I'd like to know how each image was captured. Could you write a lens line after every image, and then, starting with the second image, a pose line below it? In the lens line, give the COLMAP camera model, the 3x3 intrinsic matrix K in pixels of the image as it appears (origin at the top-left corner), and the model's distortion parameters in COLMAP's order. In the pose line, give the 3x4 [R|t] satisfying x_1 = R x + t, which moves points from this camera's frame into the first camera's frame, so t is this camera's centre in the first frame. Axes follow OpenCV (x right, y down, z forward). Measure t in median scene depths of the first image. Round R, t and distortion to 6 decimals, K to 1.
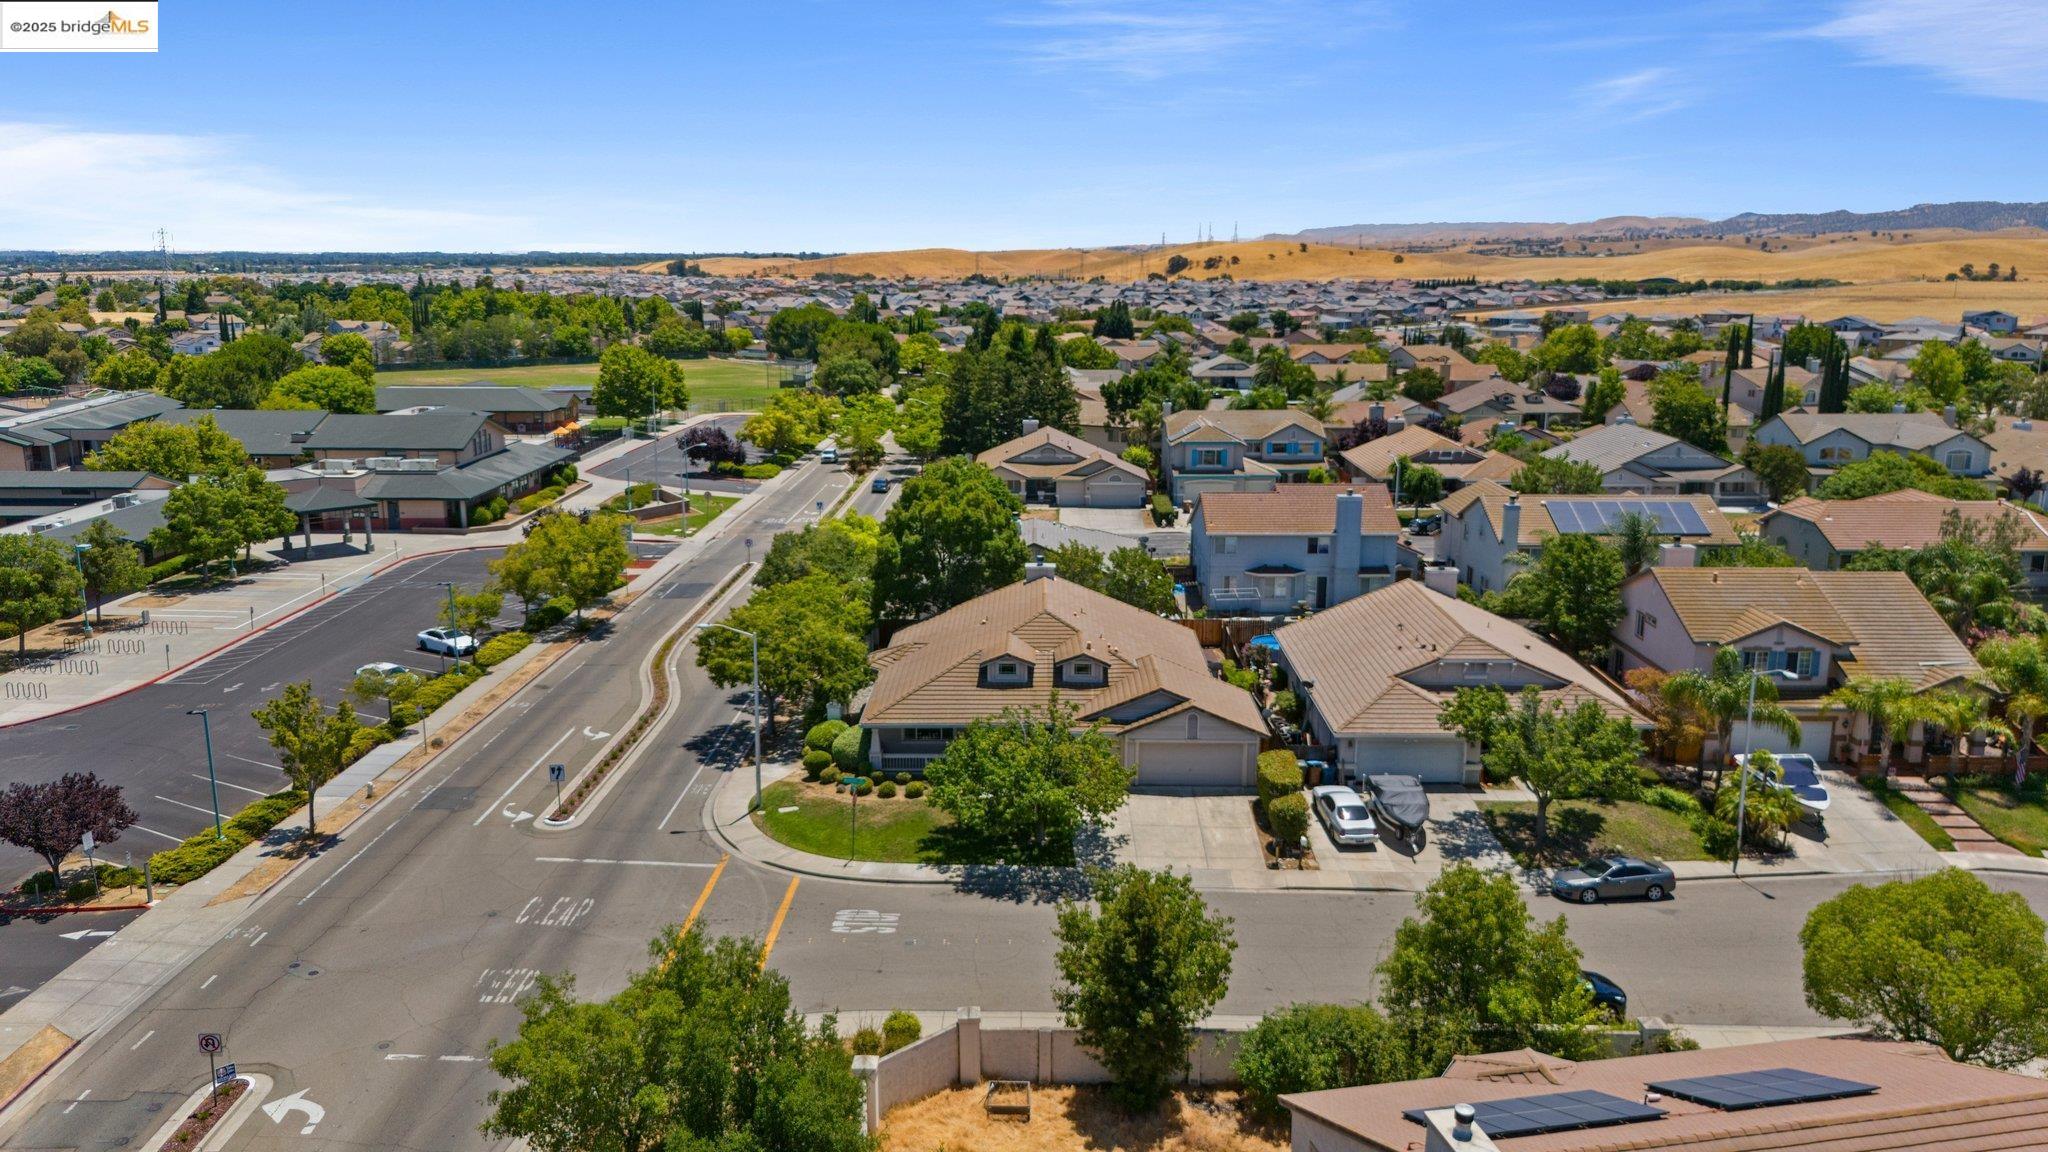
lens RADIAL K [[1446.5, 0, 1030.6], [0, 1446.5, 569.4], [0, 0, 1]] dist [0.002642, -0.007689]
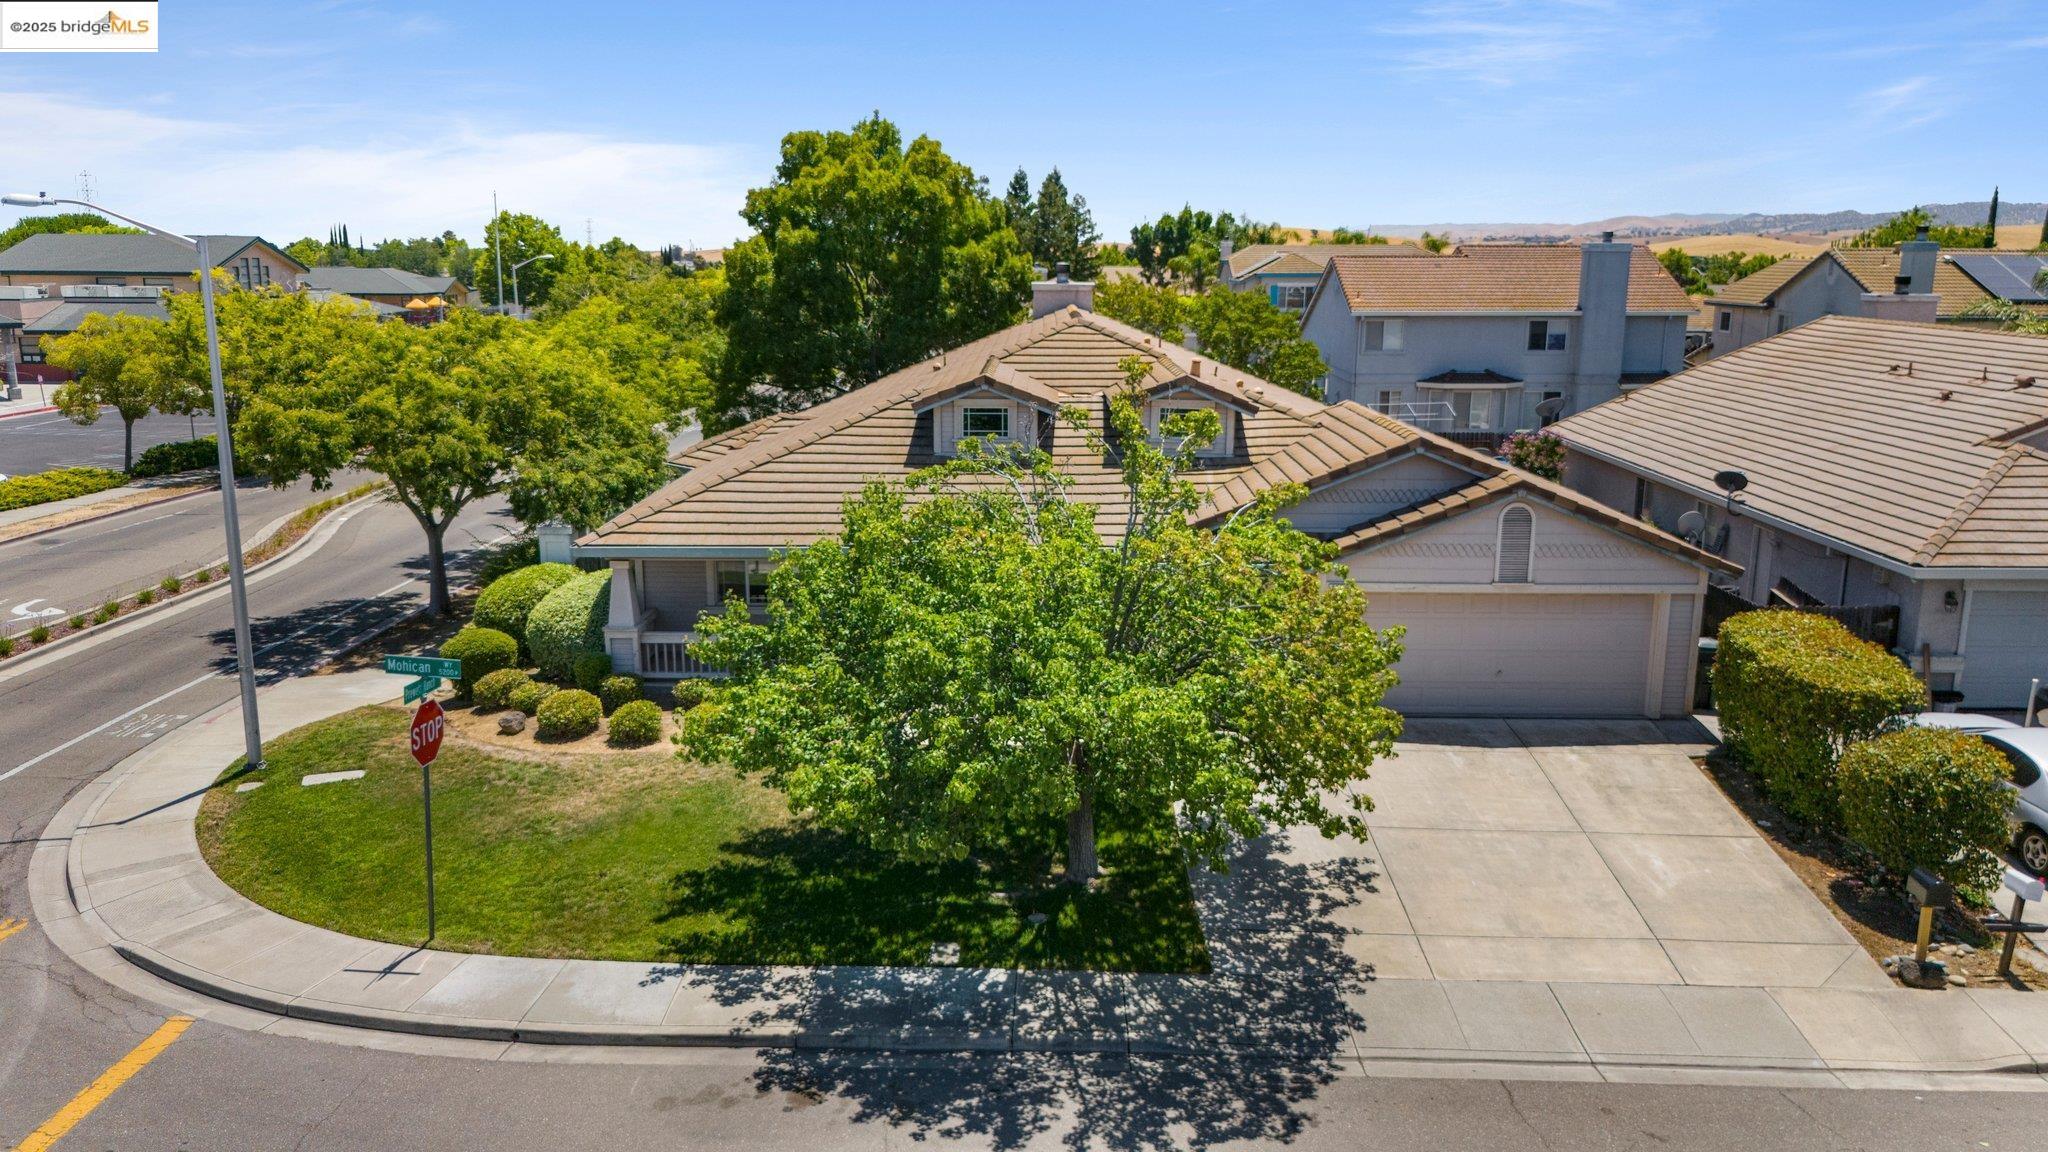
lens RADIAL K [[1446.5, 0, 1017.3], [0, 1446.5, 582.2], [0, 0, 1]] dist [0.002642, -0.007689]
pose [[0.999939, 0.000624, -0.011041, -0.003503], [-0.000539, 0.999970, 0.007672, 0.121119], [0.011046, -0.007666, 0.999910, 0.685165]]
